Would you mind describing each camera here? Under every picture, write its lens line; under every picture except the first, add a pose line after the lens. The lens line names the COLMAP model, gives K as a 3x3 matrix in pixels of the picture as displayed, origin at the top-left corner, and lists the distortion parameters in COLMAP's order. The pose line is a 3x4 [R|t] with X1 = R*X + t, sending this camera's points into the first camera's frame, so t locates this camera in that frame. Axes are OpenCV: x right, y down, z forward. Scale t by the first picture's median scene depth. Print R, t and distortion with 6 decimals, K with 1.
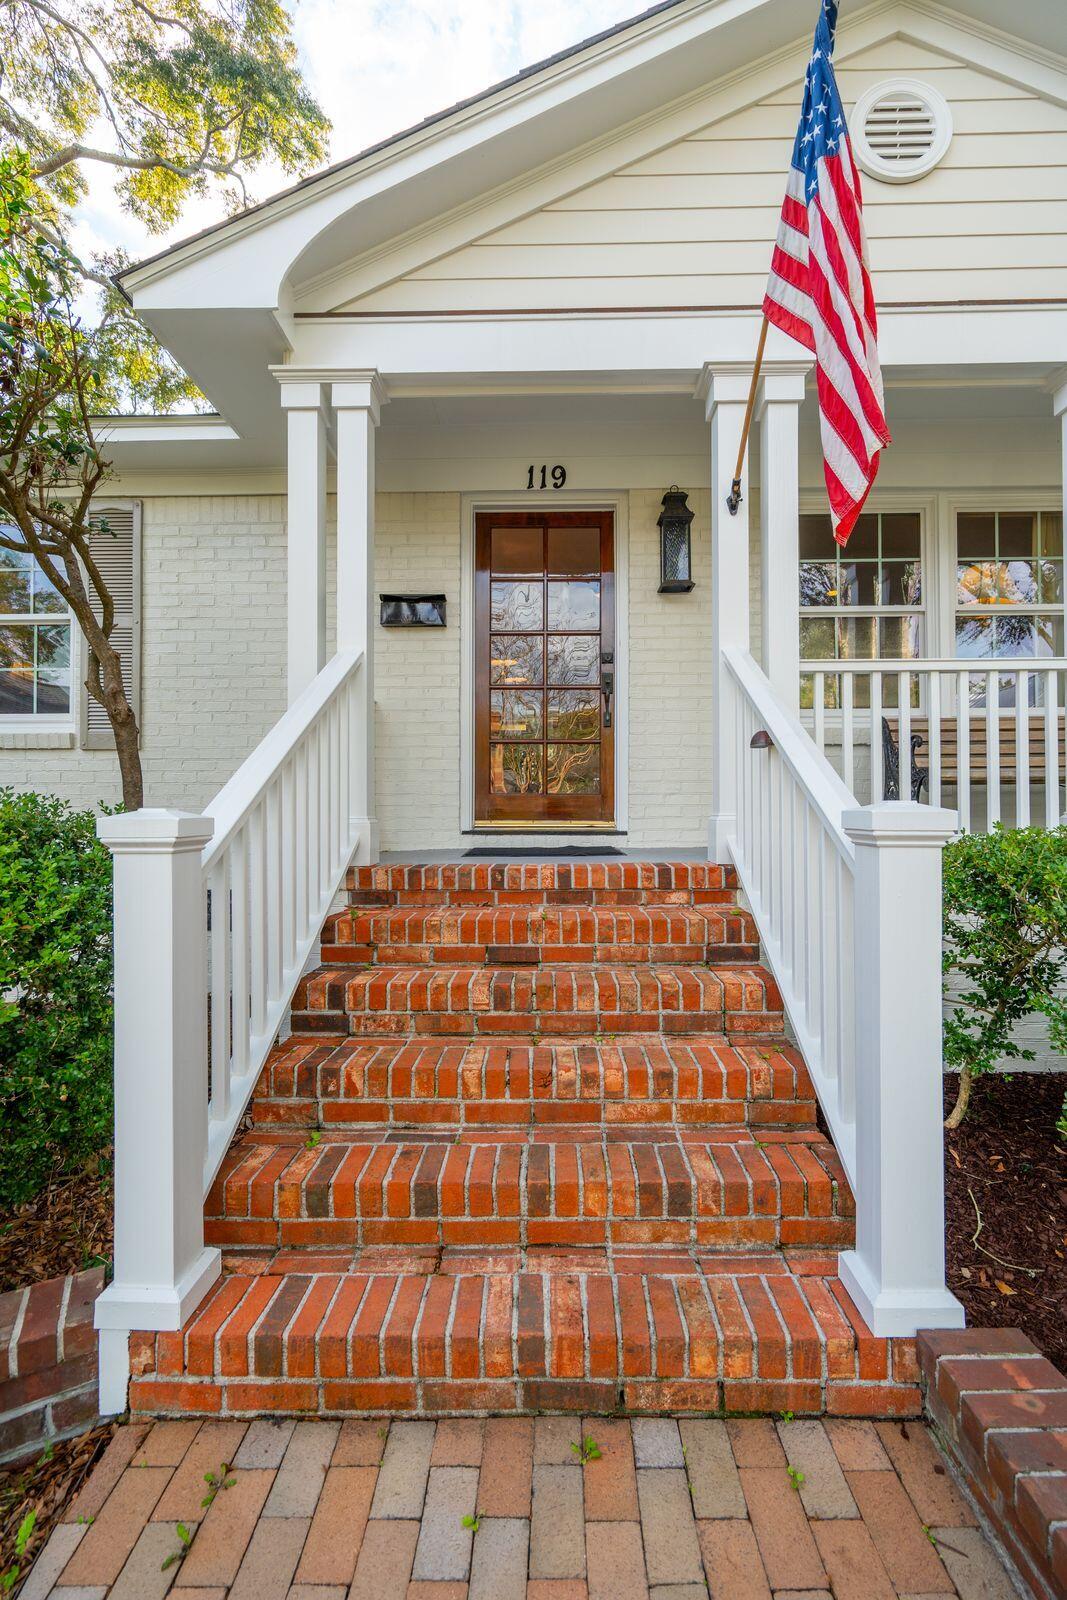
lens RADIAL K [[742.9, 0, 533.4], [0, 742.9, 803.5], [0, 0, 1]] dist [-0.002467, -0.000065]
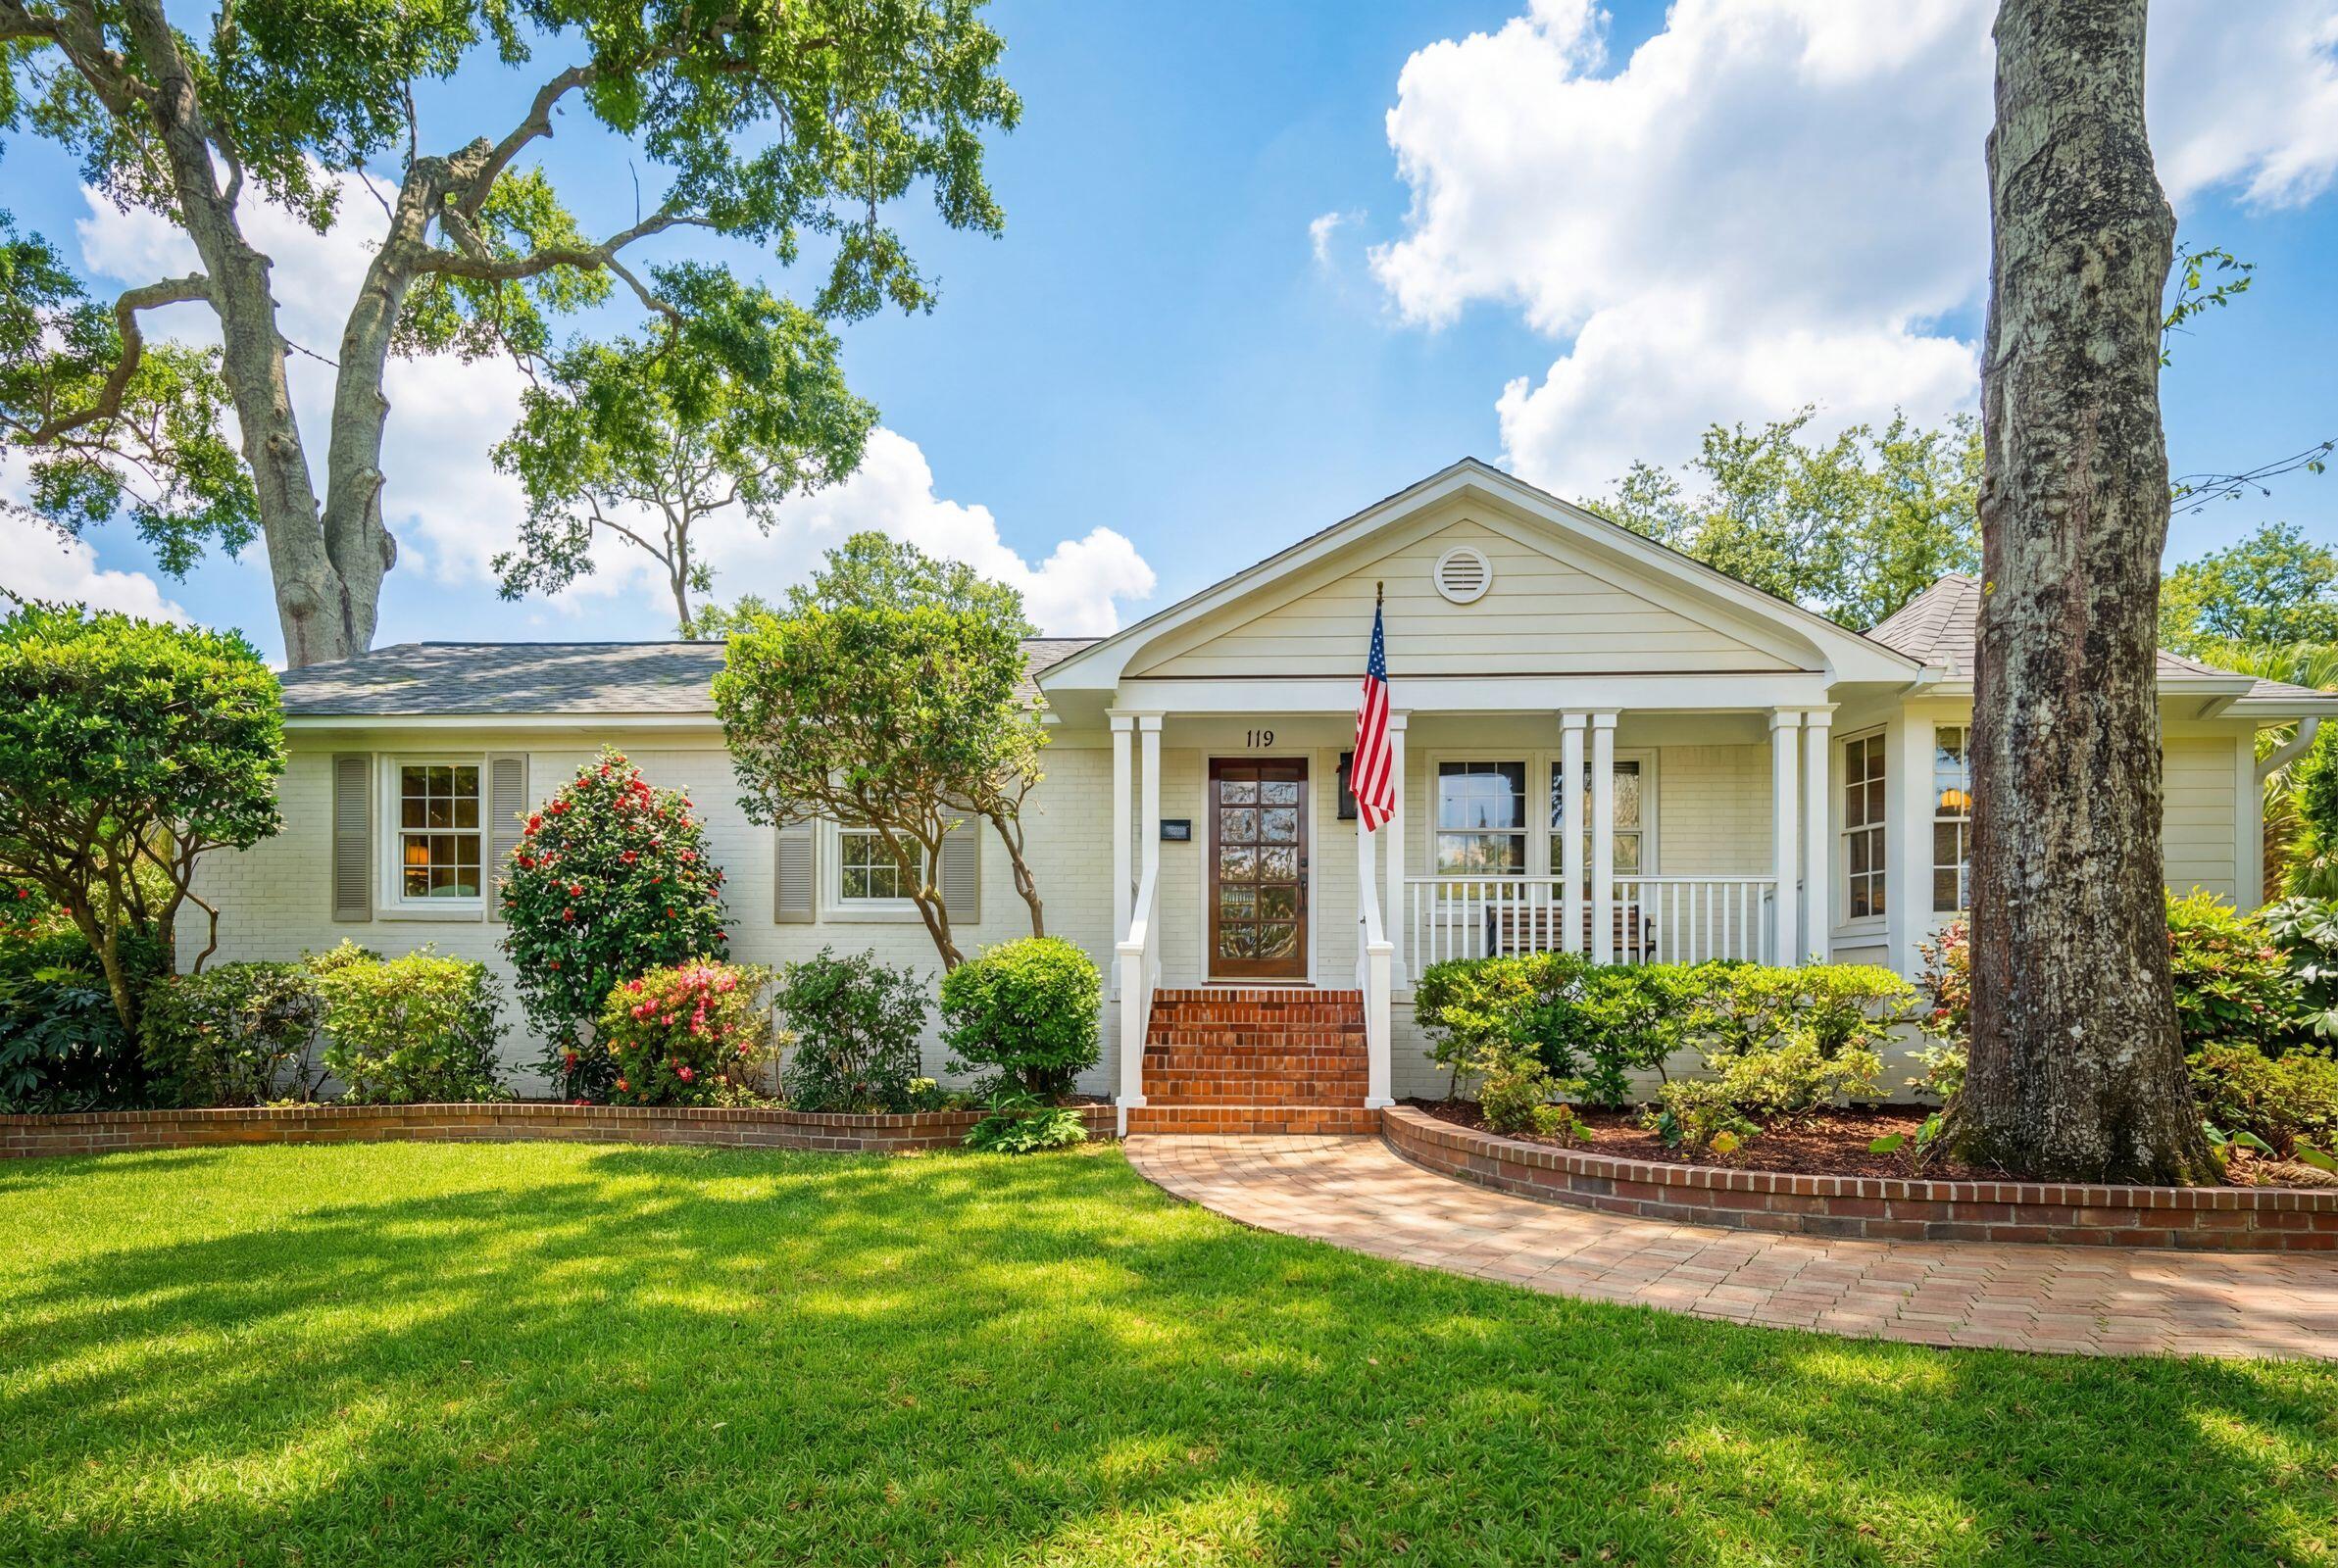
lens RADIAL K [[1352.9, 0, 1169.7], [0, 1352.9, 791.6], [0, 0, 1]] dist [0.005250, 0.002030]
pose [[0.998996, 0.005121, -0.044500, -0.045322], [-0.013258, 0.982739, -0.184523, 0.168920], [0.042786, 0.184928, 0.981820, -1.775207]]
